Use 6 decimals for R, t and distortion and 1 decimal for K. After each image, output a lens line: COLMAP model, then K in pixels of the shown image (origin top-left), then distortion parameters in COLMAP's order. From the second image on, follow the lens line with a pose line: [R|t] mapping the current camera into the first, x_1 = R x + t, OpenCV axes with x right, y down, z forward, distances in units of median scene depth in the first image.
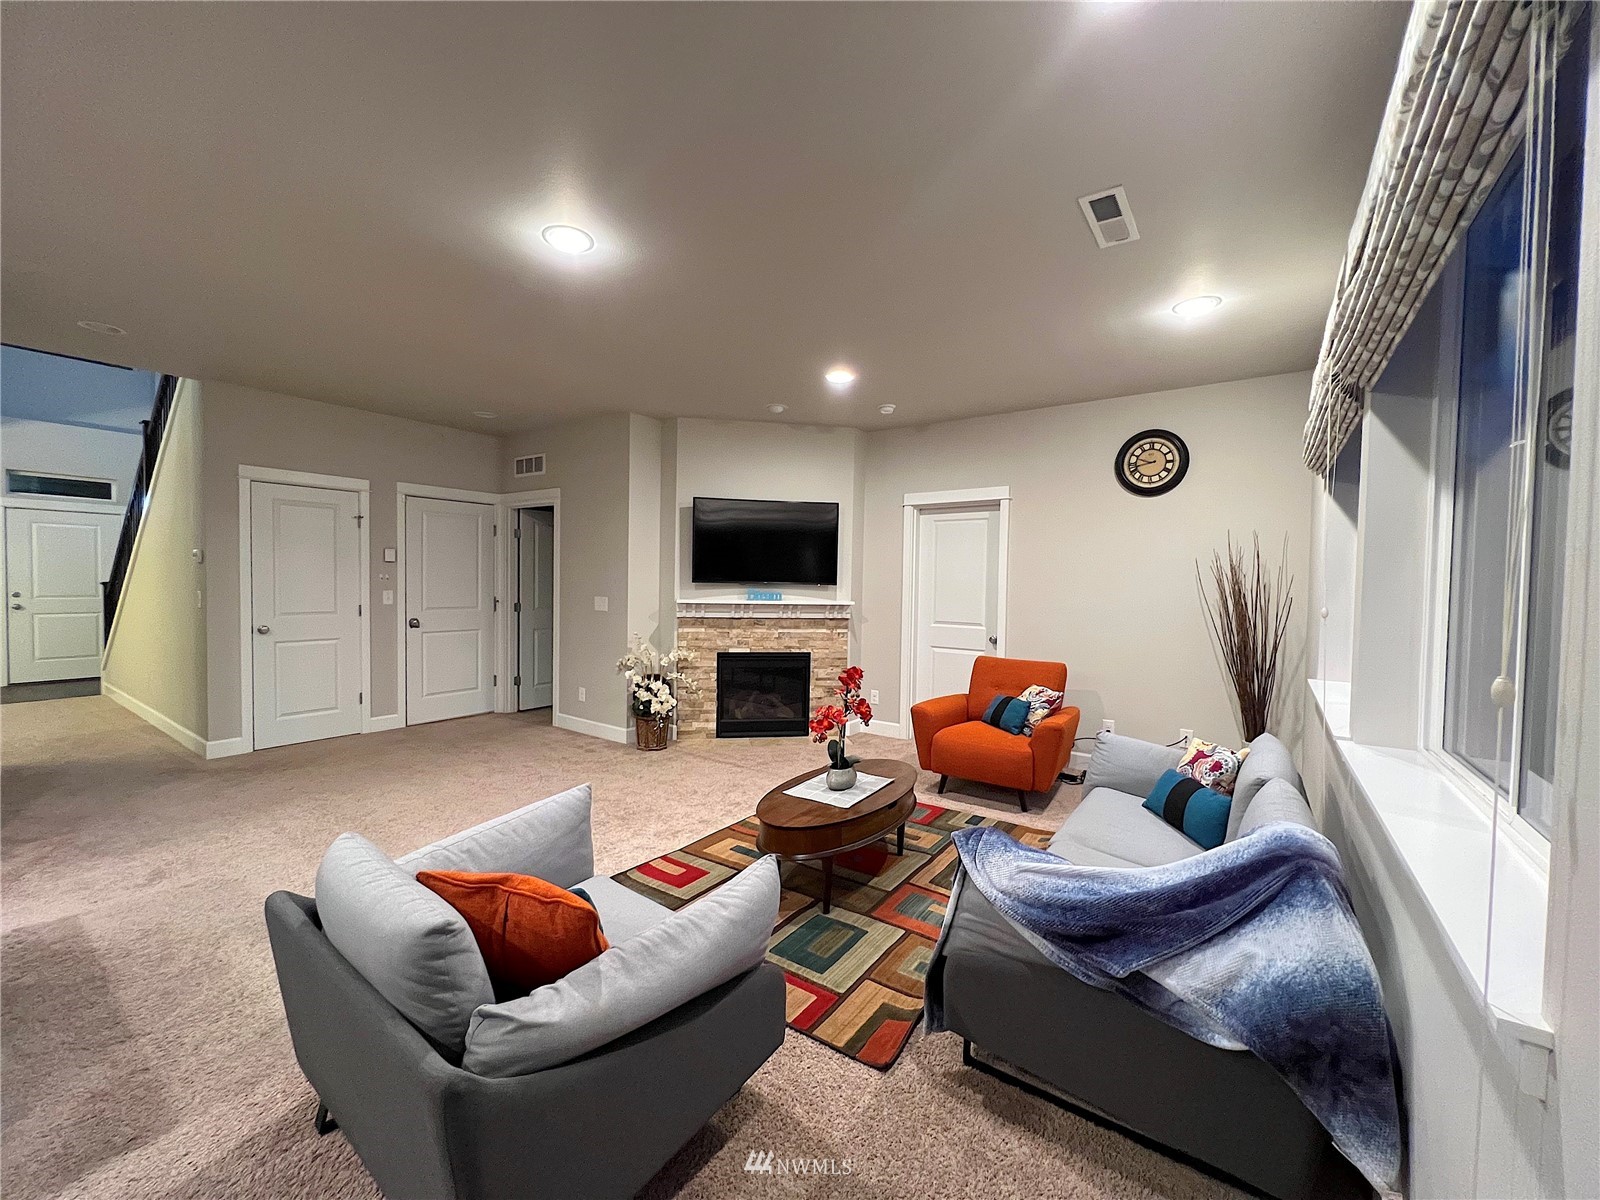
lens RADIAL K [[639.2, 0, 793.9], [0, 639.2, 595.9], [0, 0, 1]] dist [-0.001667, -0.000470]
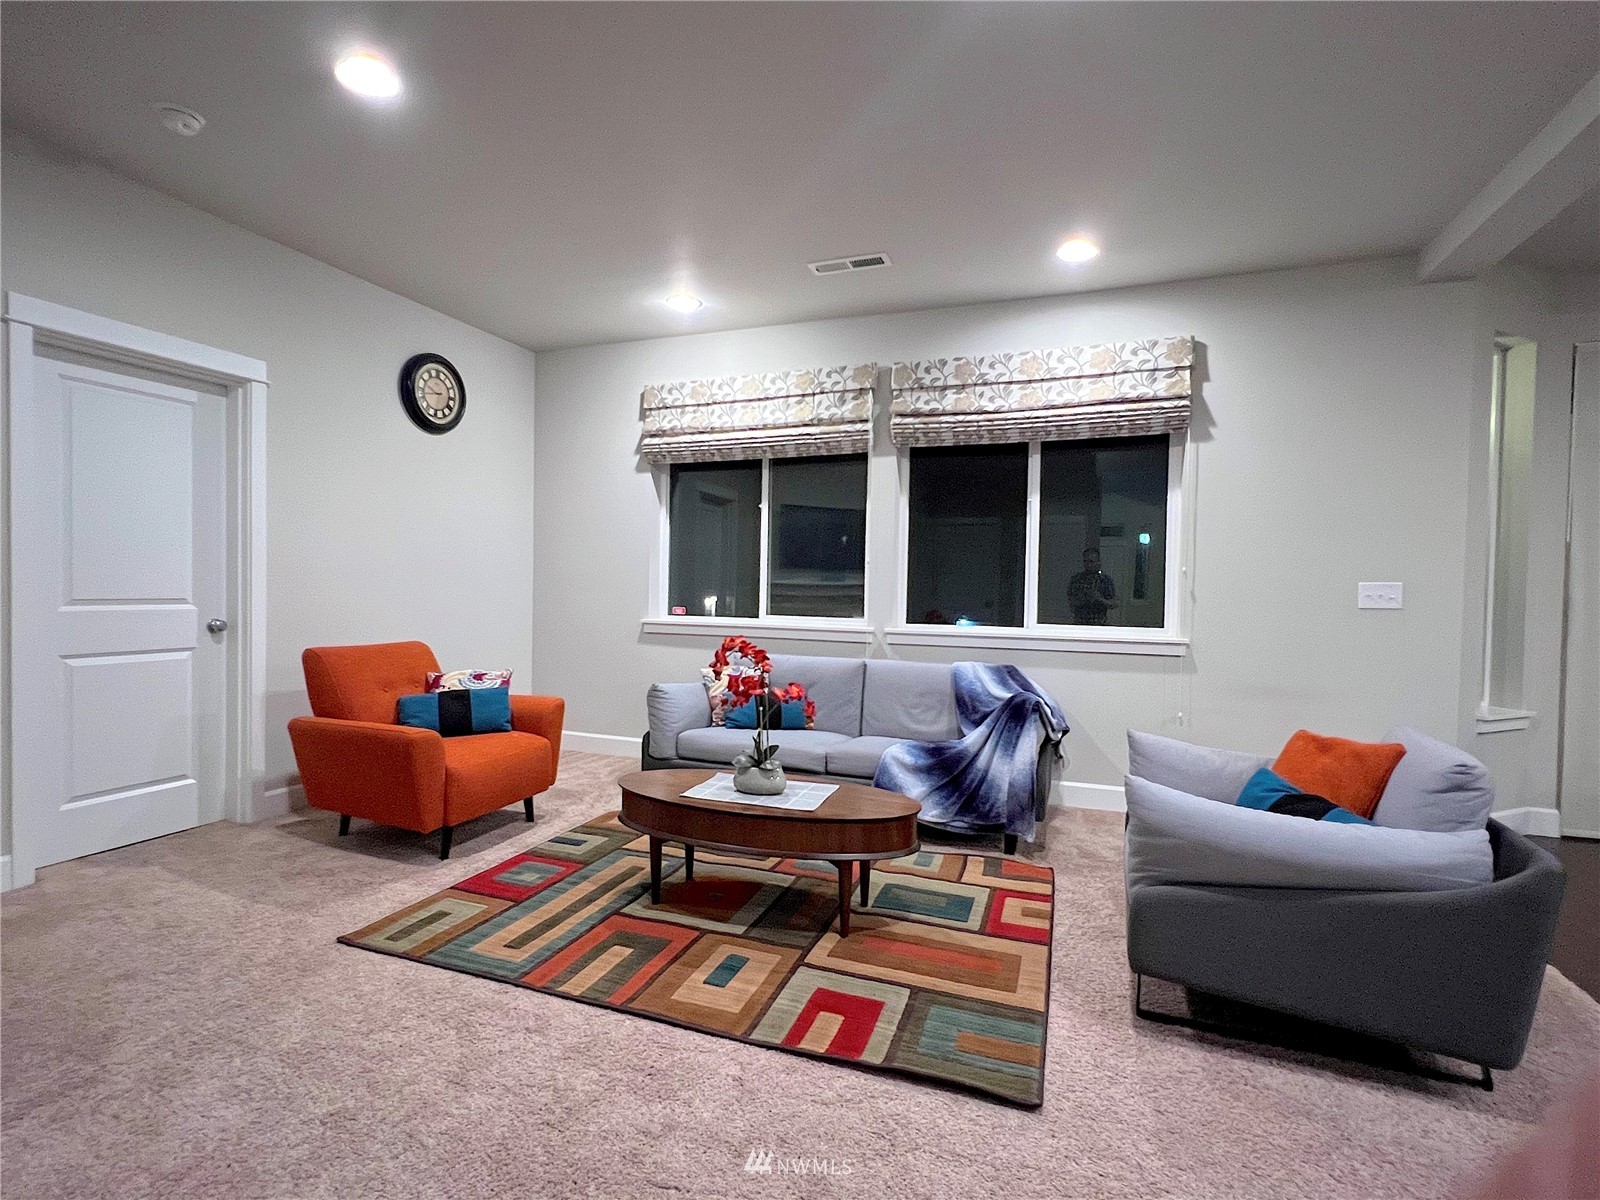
lens RADIAL K [[764.7, 0, 797.4], [0, 764.7, 600.7], [0, 0, 1]] dist [0.002290, 0.000072]
pose [[-0.260663, -0.040548, 0.964578, -0.555530], [0.001074, 0.999105, 0.042289, 0.021679], [-0.965429, 0.012059, -0.260386, 0.819351]]
